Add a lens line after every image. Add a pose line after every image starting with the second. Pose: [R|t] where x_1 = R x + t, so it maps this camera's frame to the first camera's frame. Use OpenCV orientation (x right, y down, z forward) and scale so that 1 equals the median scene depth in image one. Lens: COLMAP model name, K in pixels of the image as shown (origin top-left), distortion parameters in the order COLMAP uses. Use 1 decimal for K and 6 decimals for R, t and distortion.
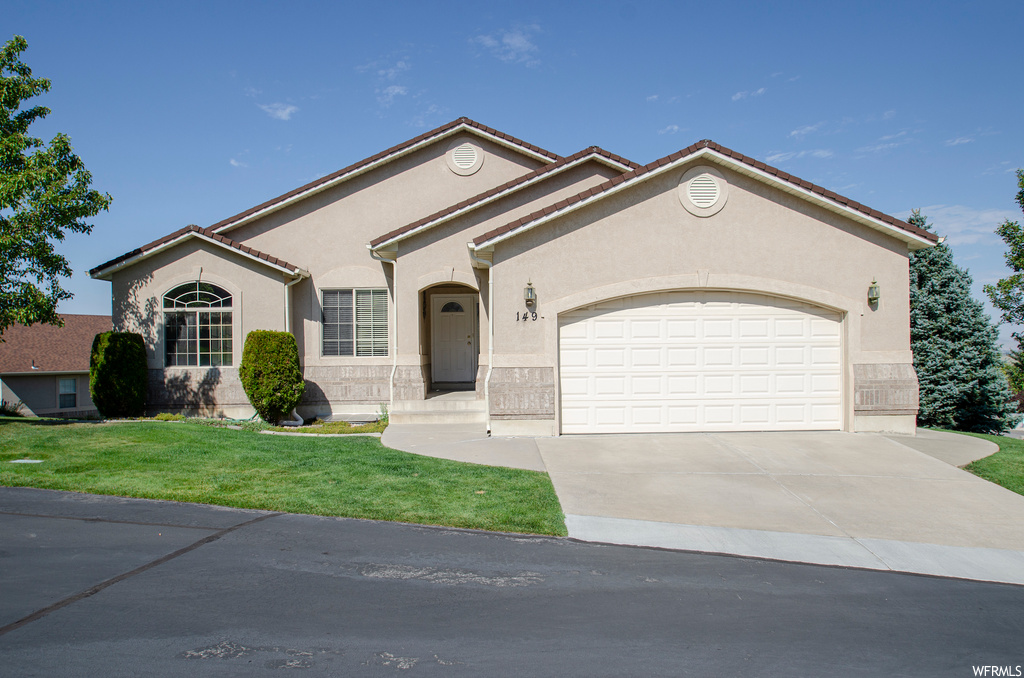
lens RADIAL K [[723.6, 0, 511.7], [0, 723.6, 341.9], [0, 0, 1]] dist [-0.005722, -0.000645]
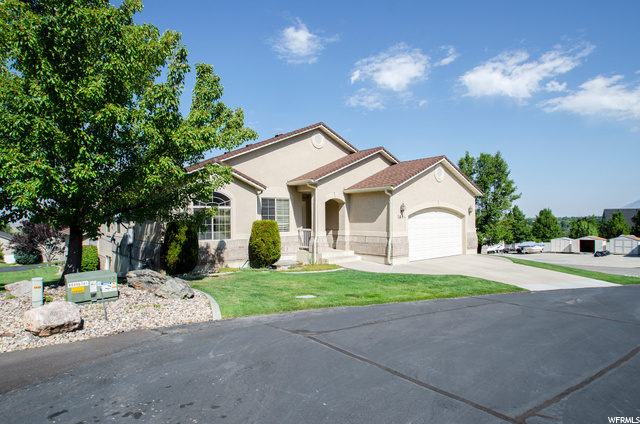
lens RADIAL K [[358.9, 0, 316.4], [0, 358.9, 213.9], [0, 0, 1]] dist [0.026196, -0.000140]
pose [[0.769233, 0.011873, 0.638858, -0.801052], [-0.009364, 0.999929, -0.007309, -0.024782], [-0.638900, -0.000360, 0.769290, 0.173218]]
